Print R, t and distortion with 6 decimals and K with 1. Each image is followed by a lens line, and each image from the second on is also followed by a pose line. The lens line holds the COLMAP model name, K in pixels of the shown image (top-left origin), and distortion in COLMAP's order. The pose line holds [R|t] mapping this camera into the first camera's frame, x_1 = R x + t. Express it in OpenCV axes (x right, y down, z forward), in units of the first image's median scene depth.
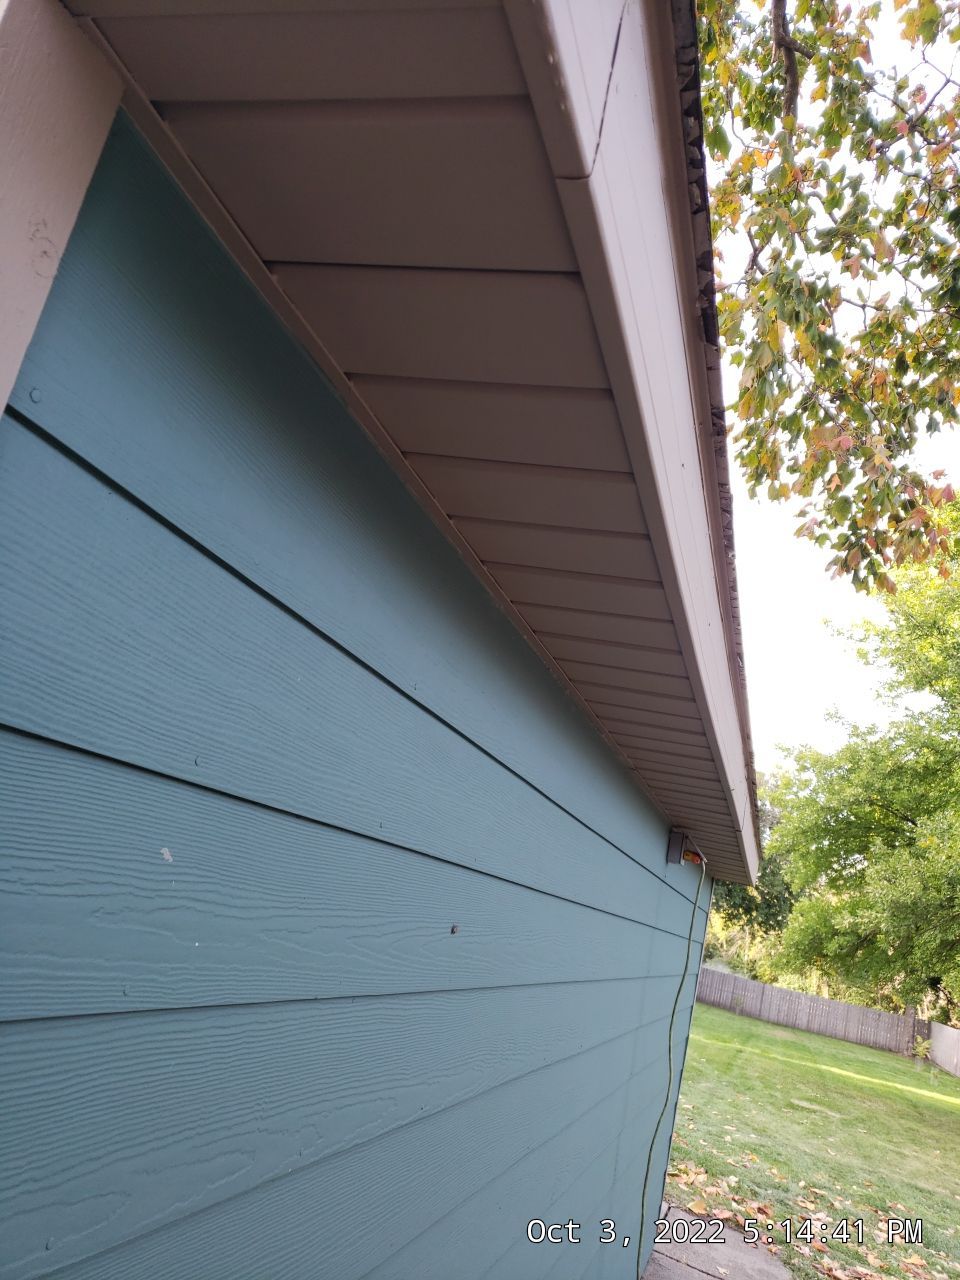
lens RADIAL K [[996.1, 0, 478.6], [0, 996.1, 635.6], [0, 0, 1]] dist [0.031608, 0.002886]
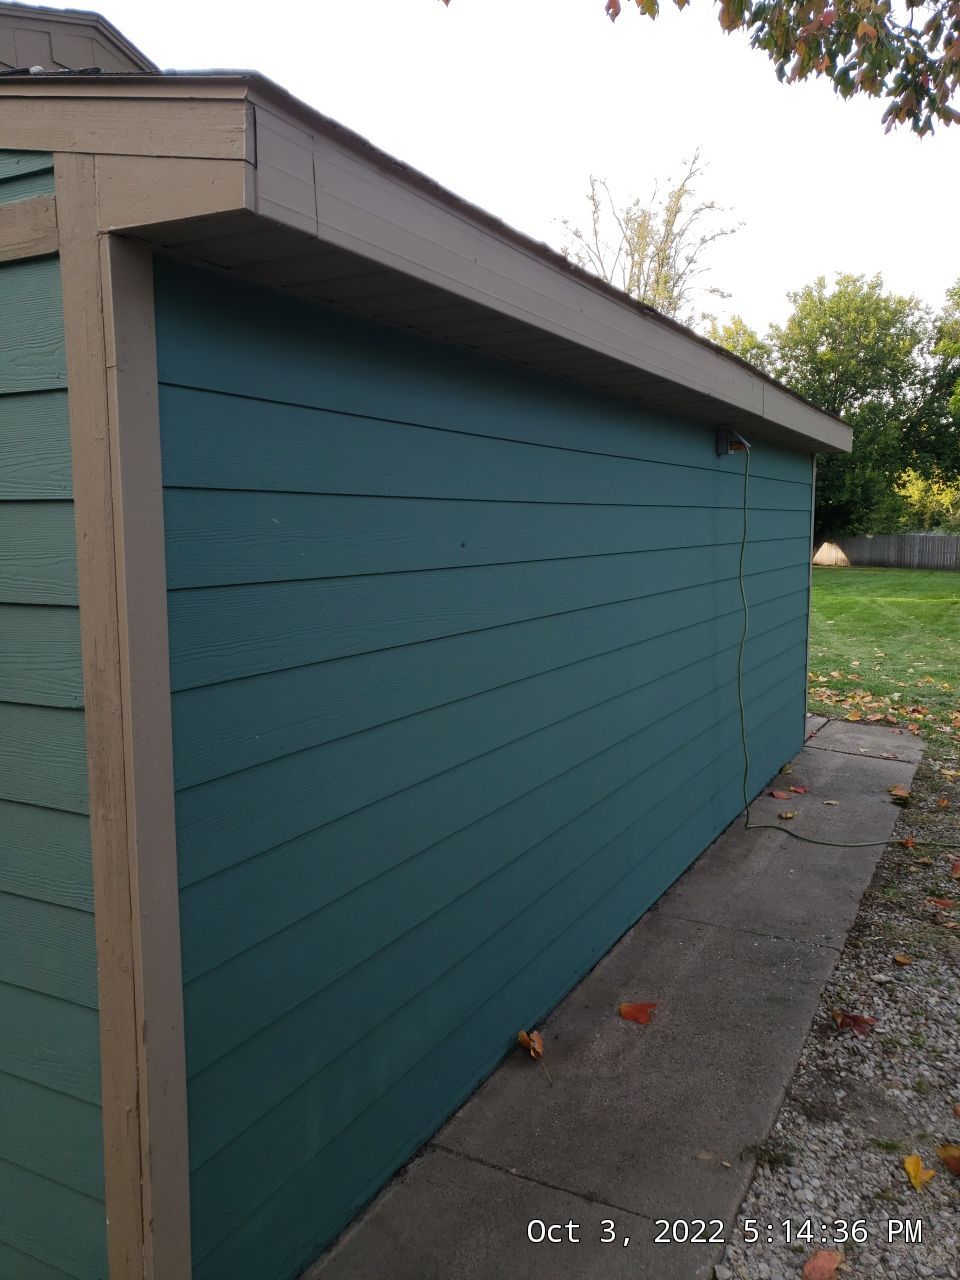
lens RADIAL K [[996.1, 0, 478.6], [0, 996.1, 635.6], [0, 0, 1]] dist [0.031608, 0.002886]
pose [[0.953619, -0.205553, -0.219906, 0.078661], [0.267942, 0.912564, 0.308923, -0.017901], [0.137178, -0.353517, 0.925315, -0.158239]]
